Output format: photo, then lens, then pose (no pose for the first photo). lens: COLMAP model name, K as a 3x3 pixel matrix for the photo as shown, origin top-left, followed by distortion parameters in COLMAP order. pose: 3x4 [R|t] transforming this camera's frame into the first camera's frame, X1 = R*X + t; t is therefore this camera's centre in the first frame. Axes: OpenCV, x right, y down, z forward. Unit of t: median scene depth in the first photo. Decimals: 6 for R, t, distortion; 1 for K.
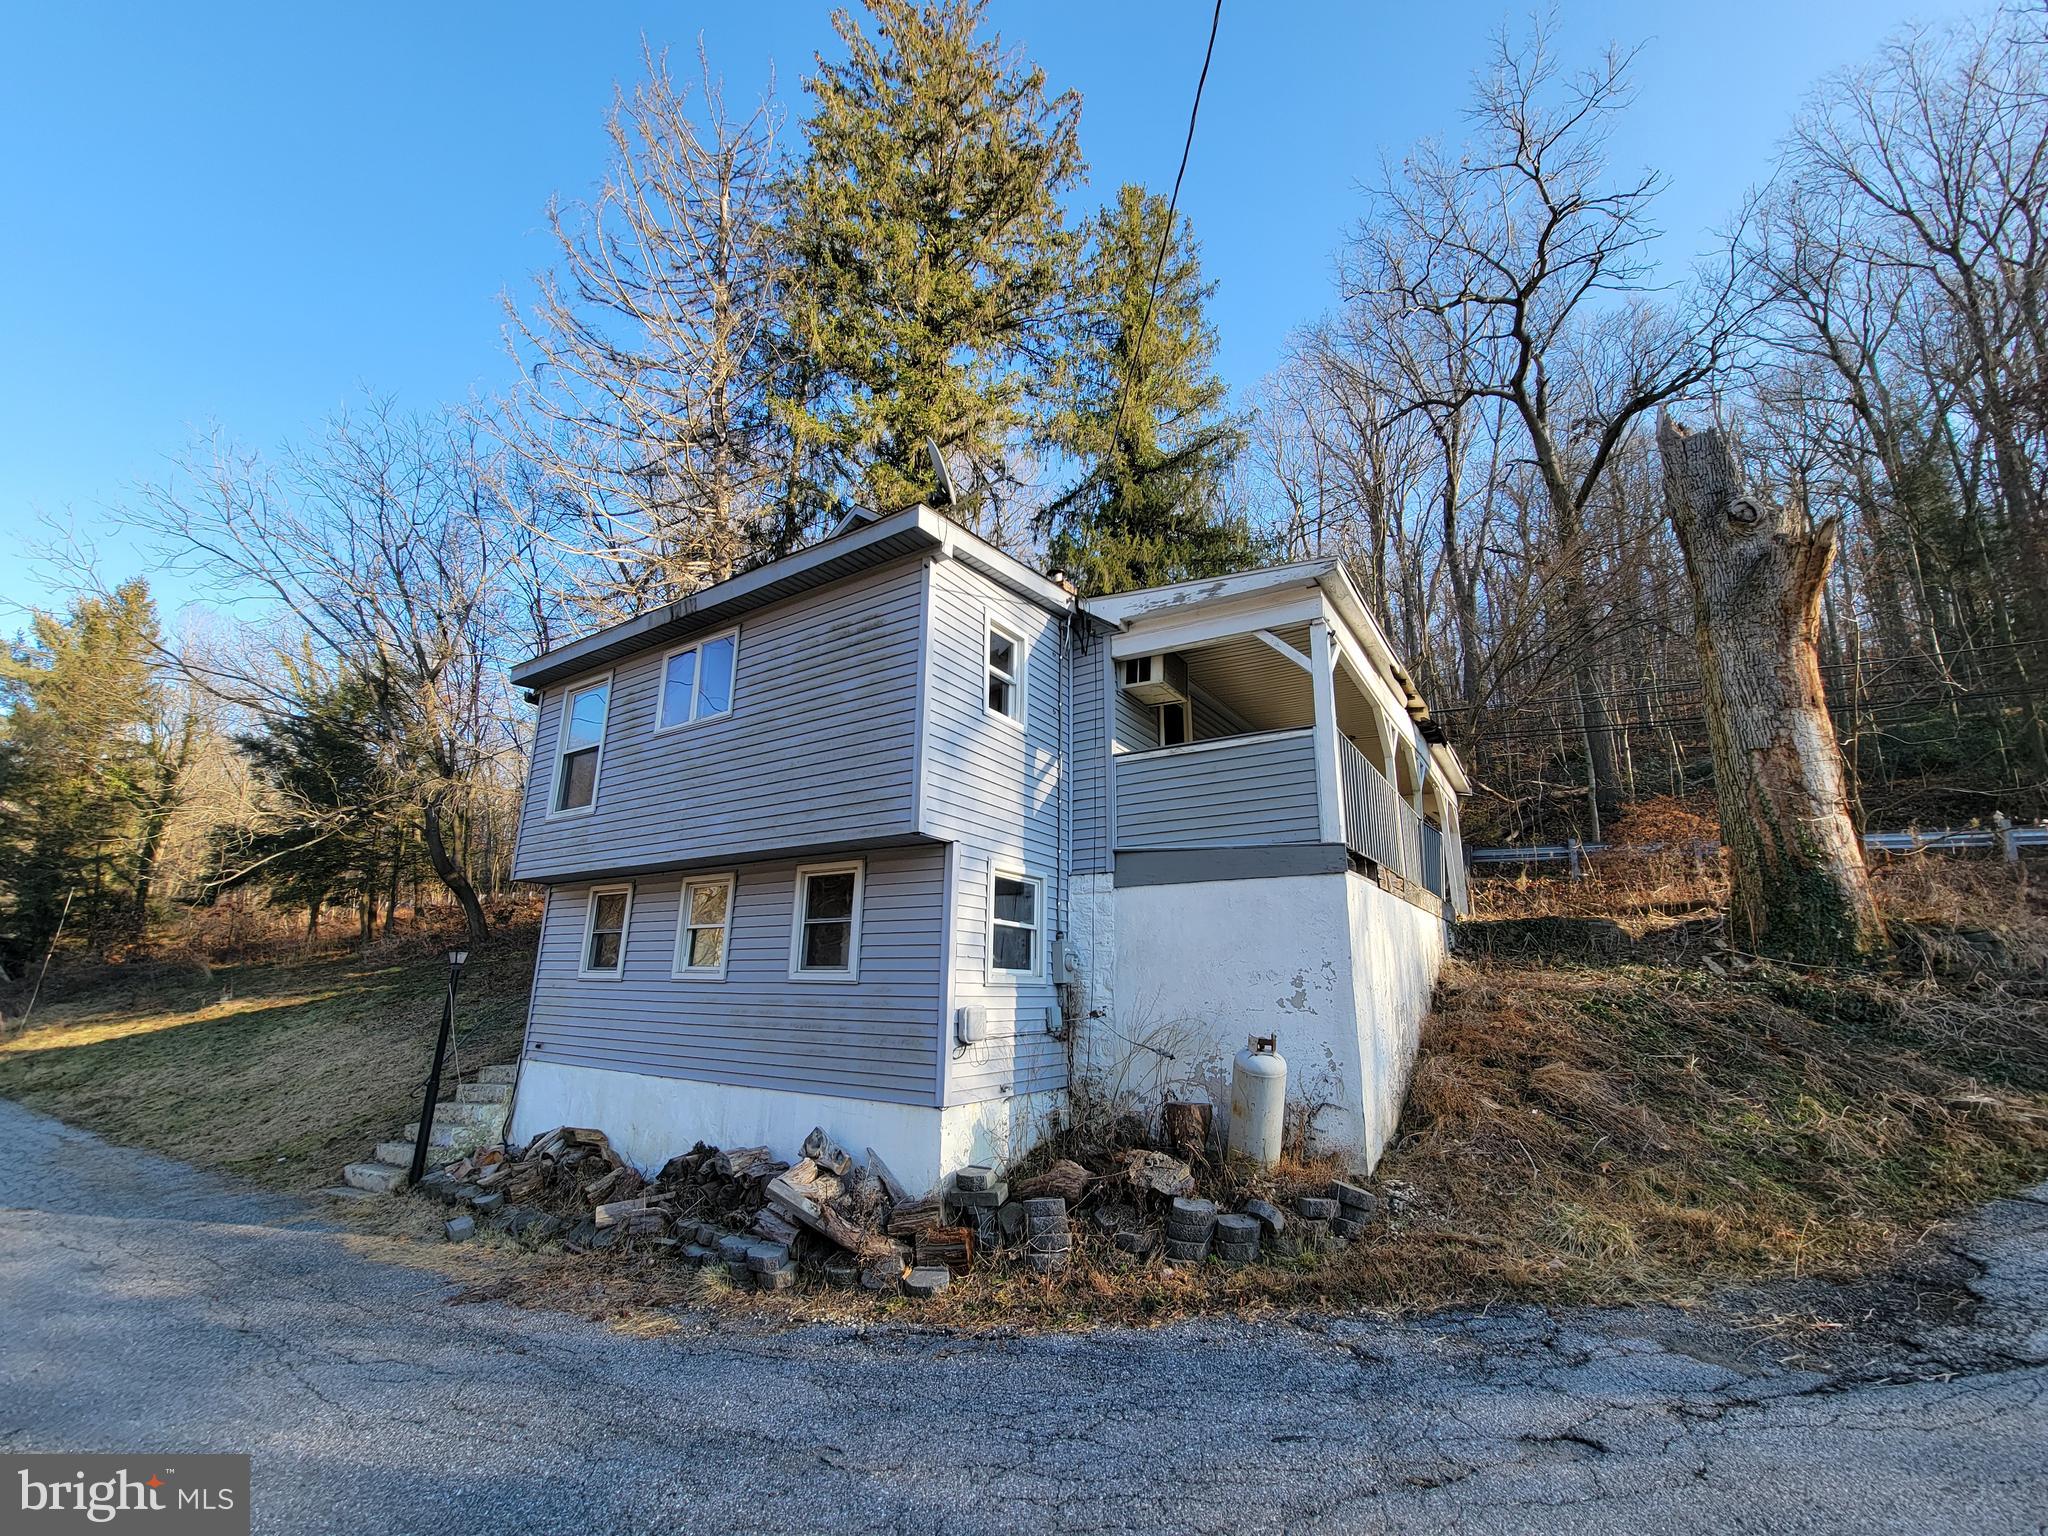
lens RADIAL K [[839.9, 0, 1018.7], [0, 839.9, 793.7], [0, 0, 1]] dist [0.000447, 0.000849]
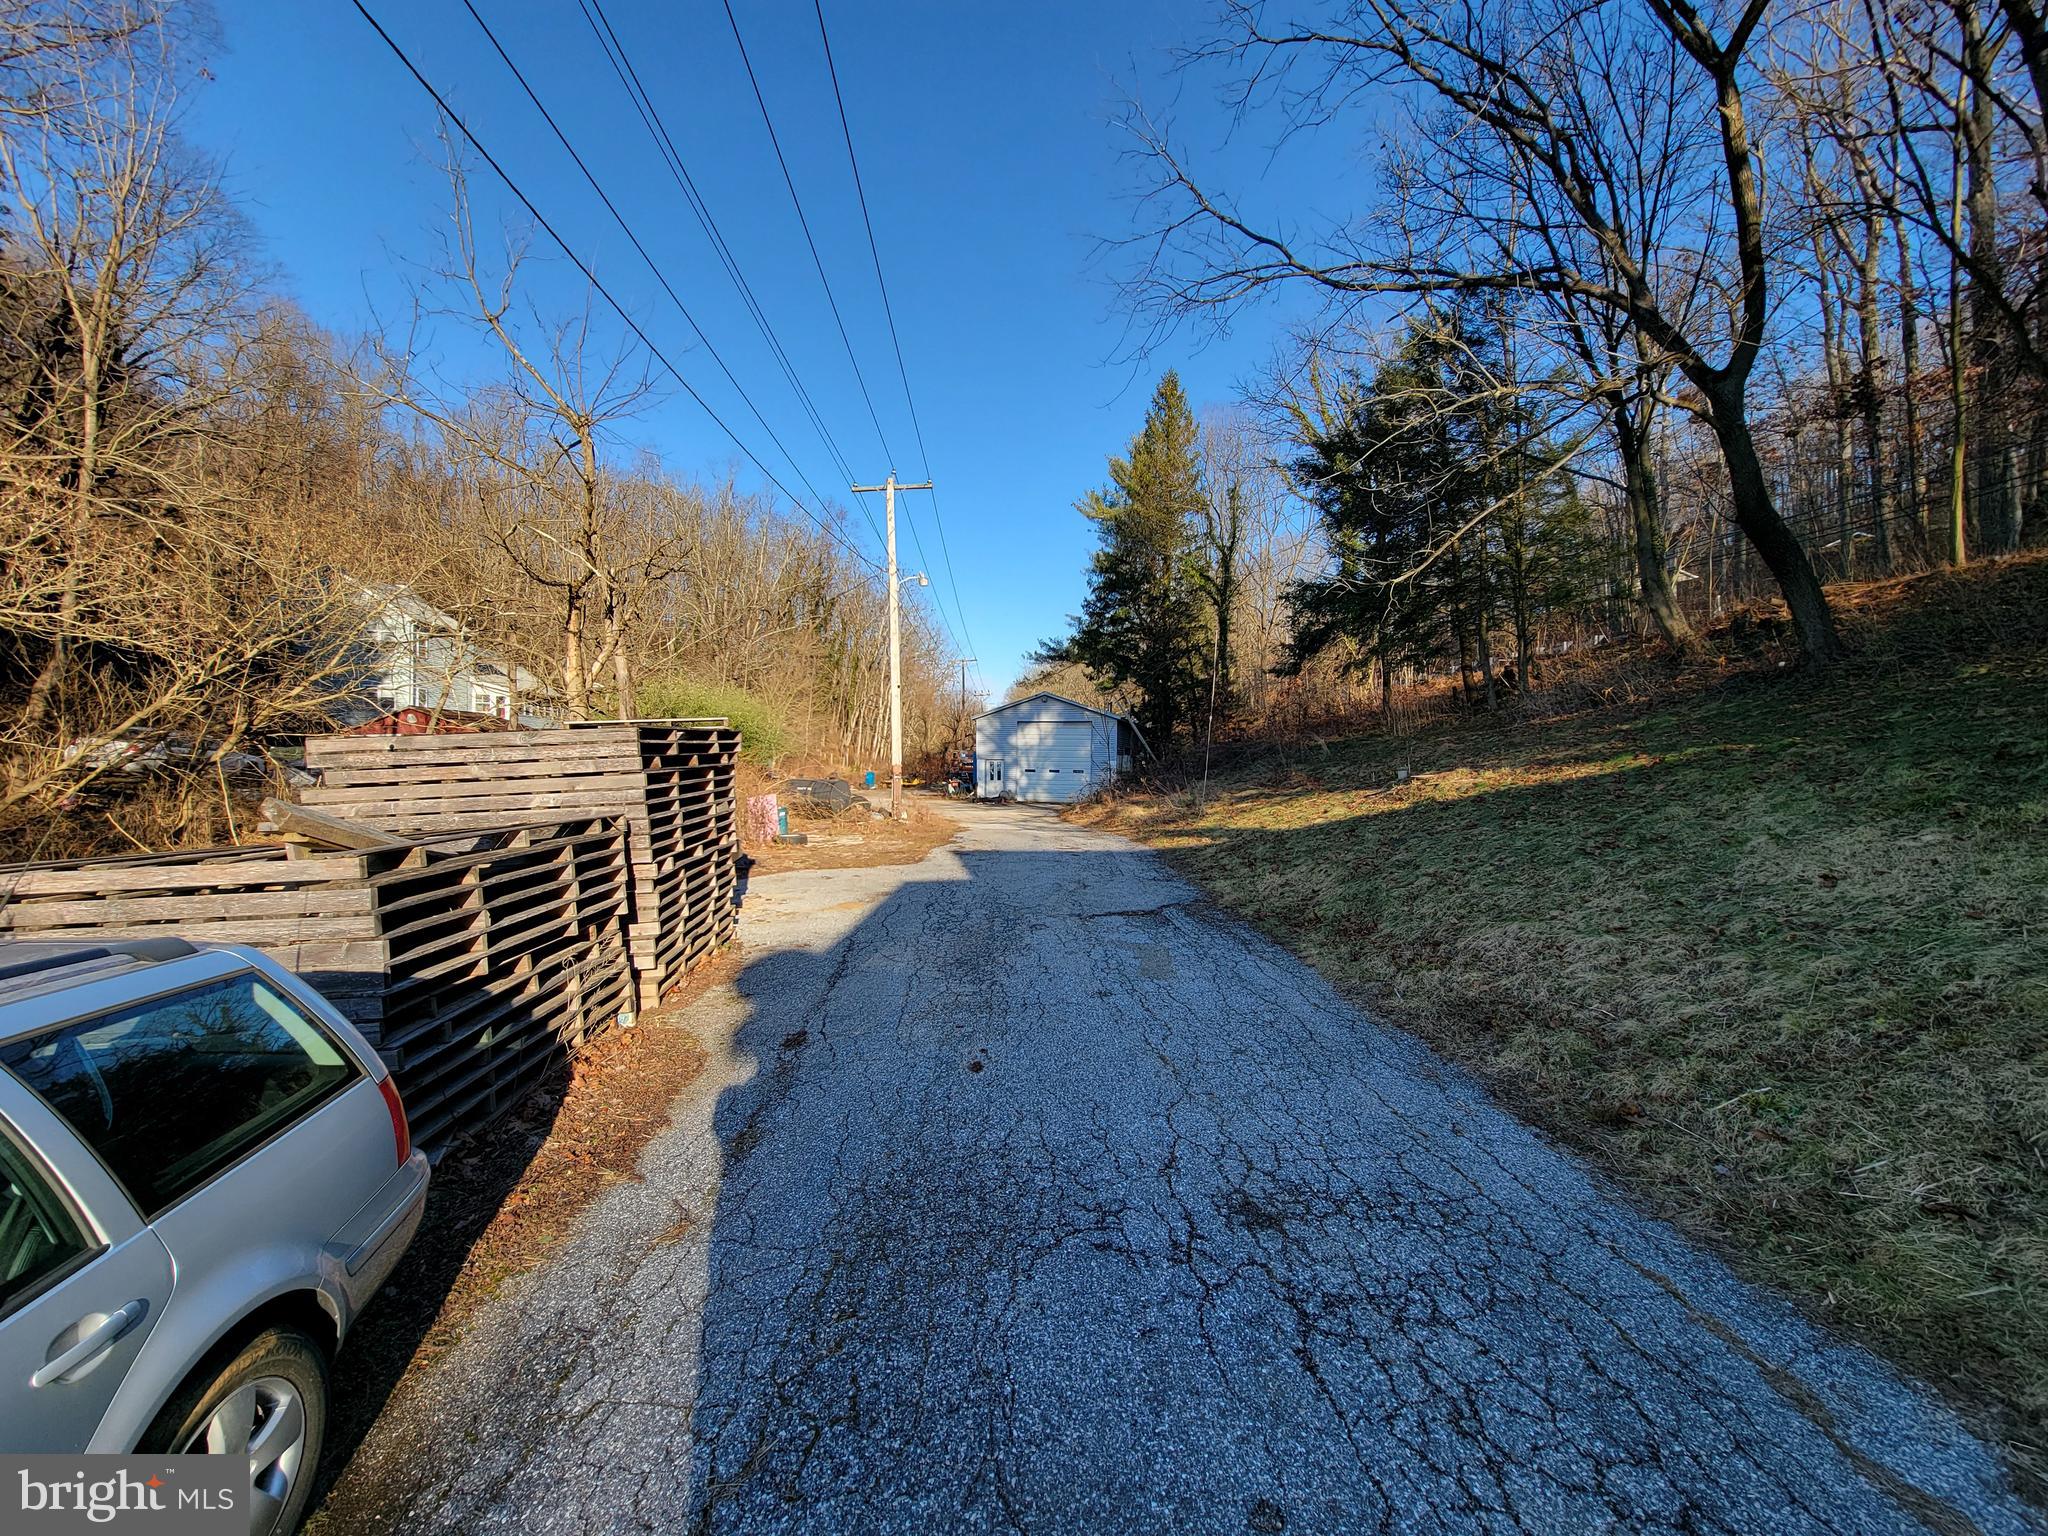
lens RADIAL K [[839.9, 0, 1018.7], [0, 839.9, 793.7], [0, 0, 1]] dist [0.000447, 0.000849]
pose [[0.534430, 0.016342, -0.845055, -0.315482], [0.191663, 0.971425, 0.139997, 0.064904], [0.823195, -0.236784, 0.516027, 0.236150]]
